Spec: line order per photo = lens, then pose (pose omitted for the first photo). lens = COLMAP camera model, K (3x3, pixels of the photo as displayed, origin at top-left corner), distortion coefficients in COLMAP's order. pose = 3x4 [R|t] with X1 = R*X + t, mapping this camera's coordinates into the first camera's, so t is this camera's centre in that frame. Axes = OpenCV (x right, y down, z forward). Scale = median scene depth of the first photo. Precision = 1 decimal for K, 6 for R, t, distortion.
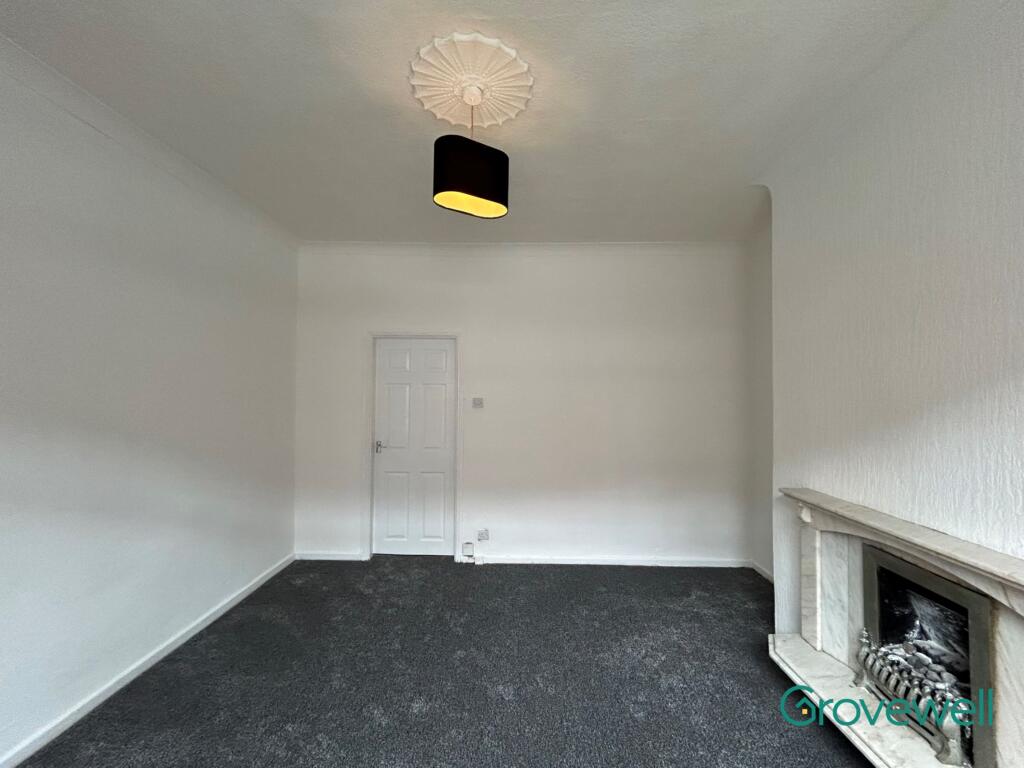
lens RADIAL K [[415.6, 0, 512.0], [0, 415.6, 384.0], [0, 0, 1]] dist [-0.001044, 0.000277]
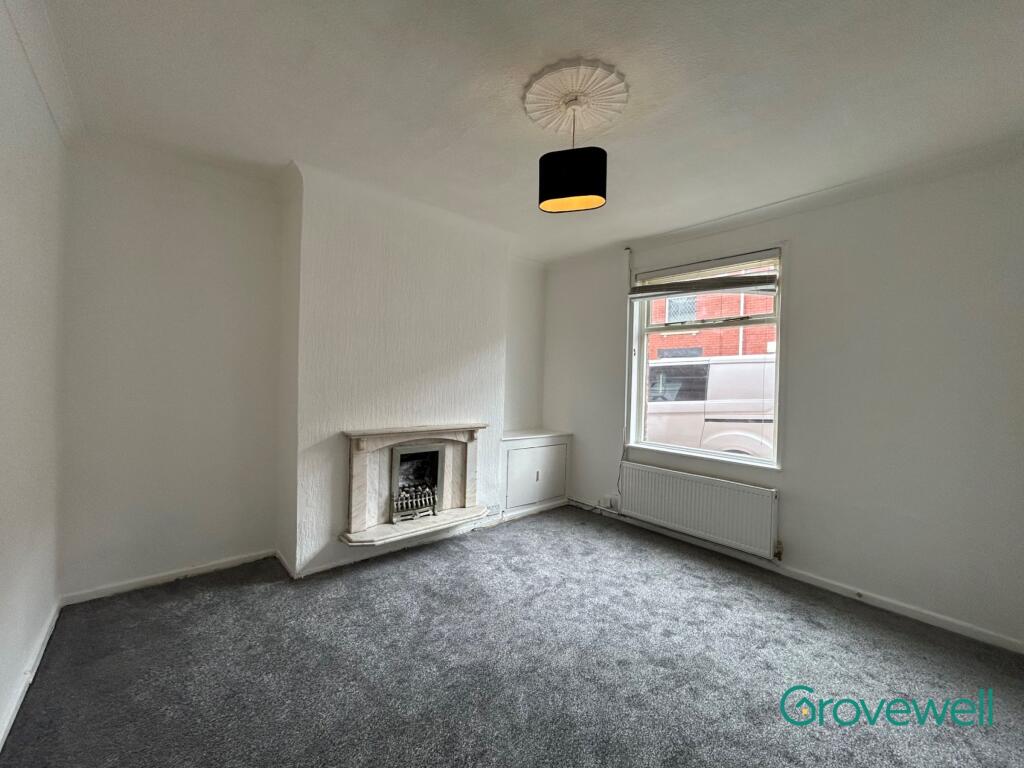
lens RADIAL K [[415.6, 0, 512.0], [0, 415.6, 384.0], [0, 0, 1]] dist [-0.001044, 0.000277]
pose [[-0.668040, -0.036346, 0.743237, -0.702807], [-0.042867, 0.999027, 0.010324, 0.062530], [-0.742889, -0.024963, -0.668949, 1.560013]]
